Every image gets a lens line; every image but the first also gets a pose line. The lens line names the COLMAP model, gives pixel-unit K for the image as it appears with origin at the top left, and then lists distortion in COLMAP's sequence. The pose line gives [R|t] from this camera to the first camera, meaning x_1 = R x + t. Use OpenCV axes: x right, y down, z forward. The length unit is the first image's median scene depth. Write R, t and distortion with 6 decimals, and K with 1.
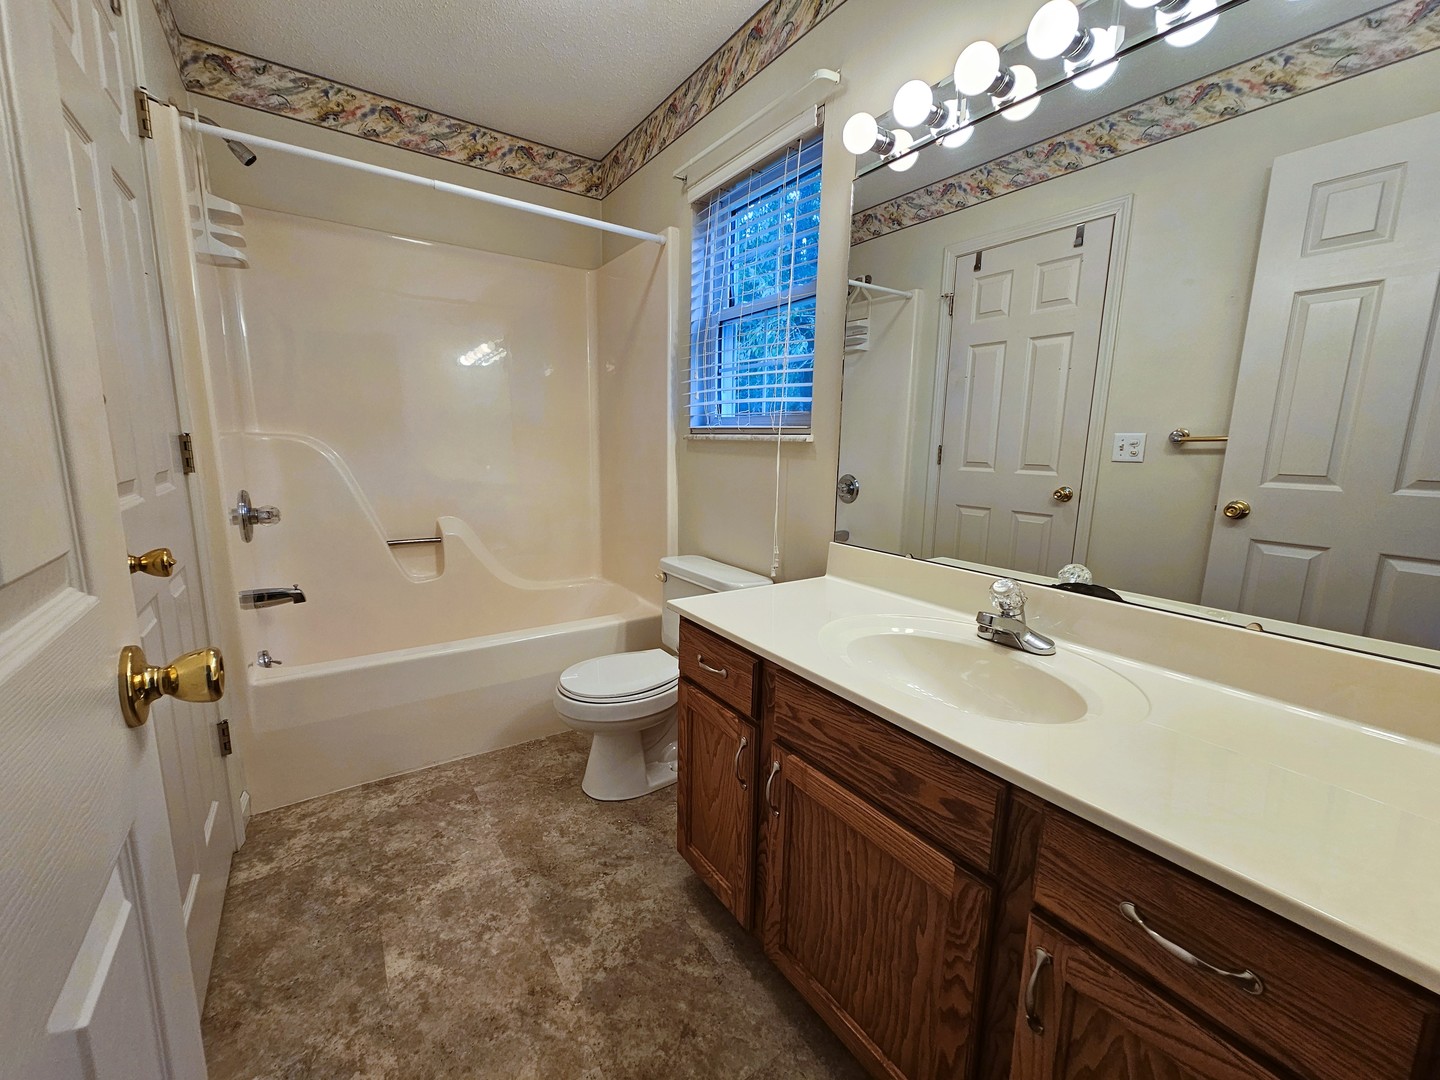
lens RADIAL K [[587.0, 0, 724.3], [0, 587.0, 542.1], [0, 0, 1]] dist [-0.000563, 0.000021]
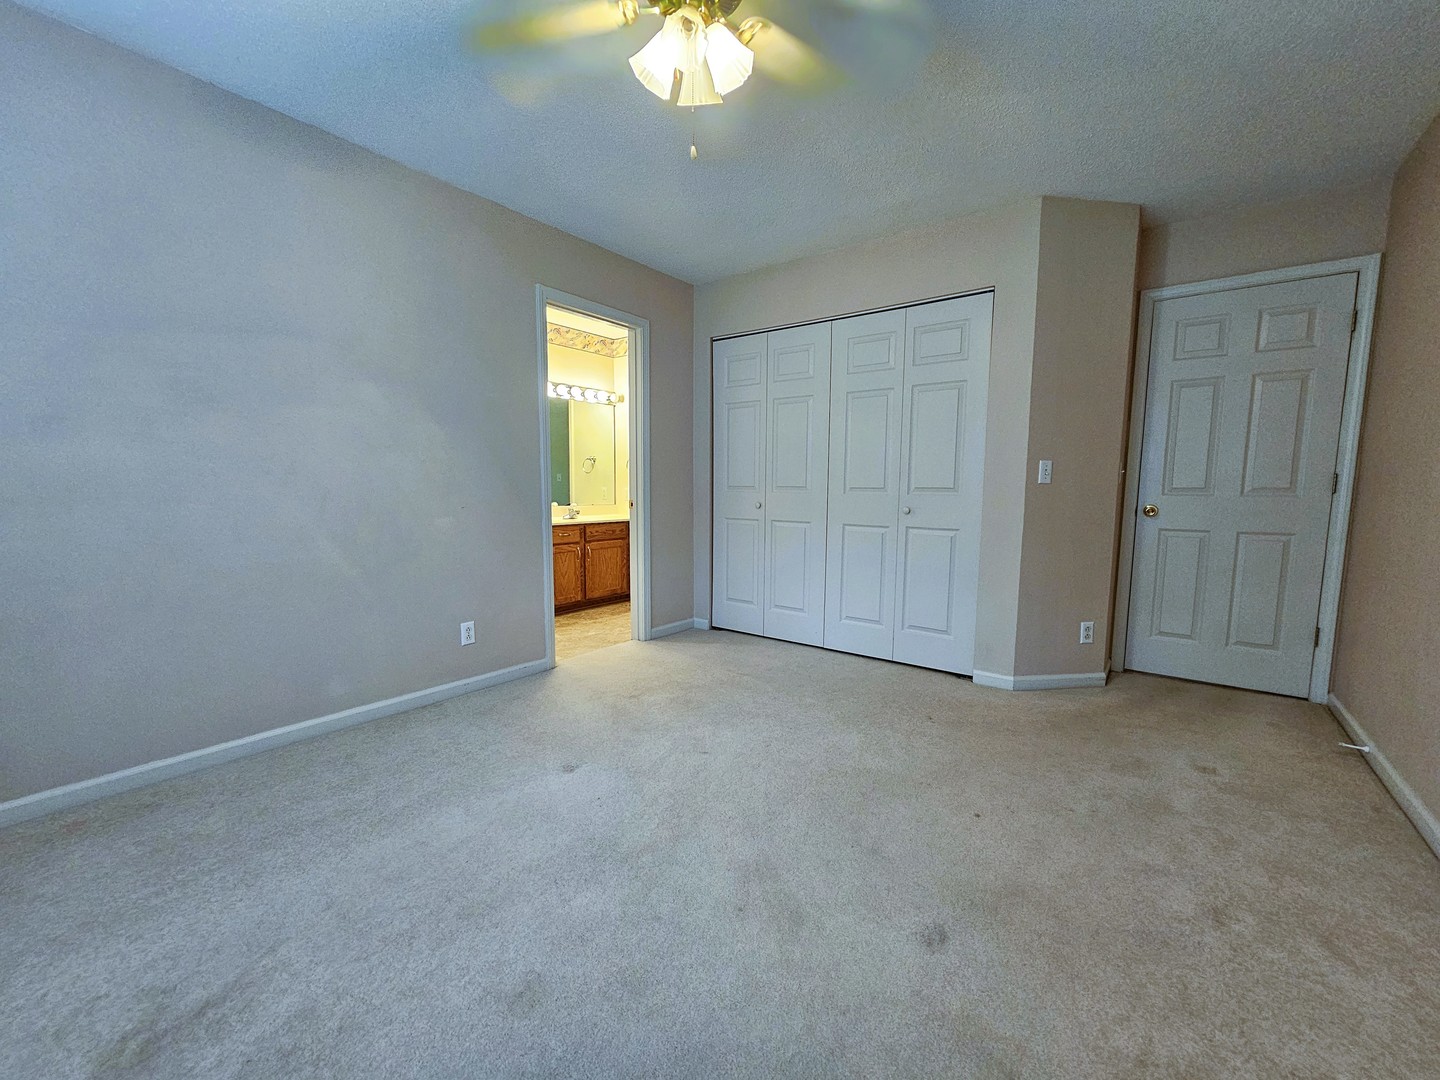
lens RADIAL K [[587.0, 0, 717.8], [0, 587.0, 541.4], [0, 0, 1]] dist [-0.000563, 0.000021]
pose [[-0.304789, -0.117086, 0.945196, -4.291276], [0.145731, 0.974995, 0.167770, -0.250227], [-0.941205, 0.188879, -0.280104, 1.309745]]
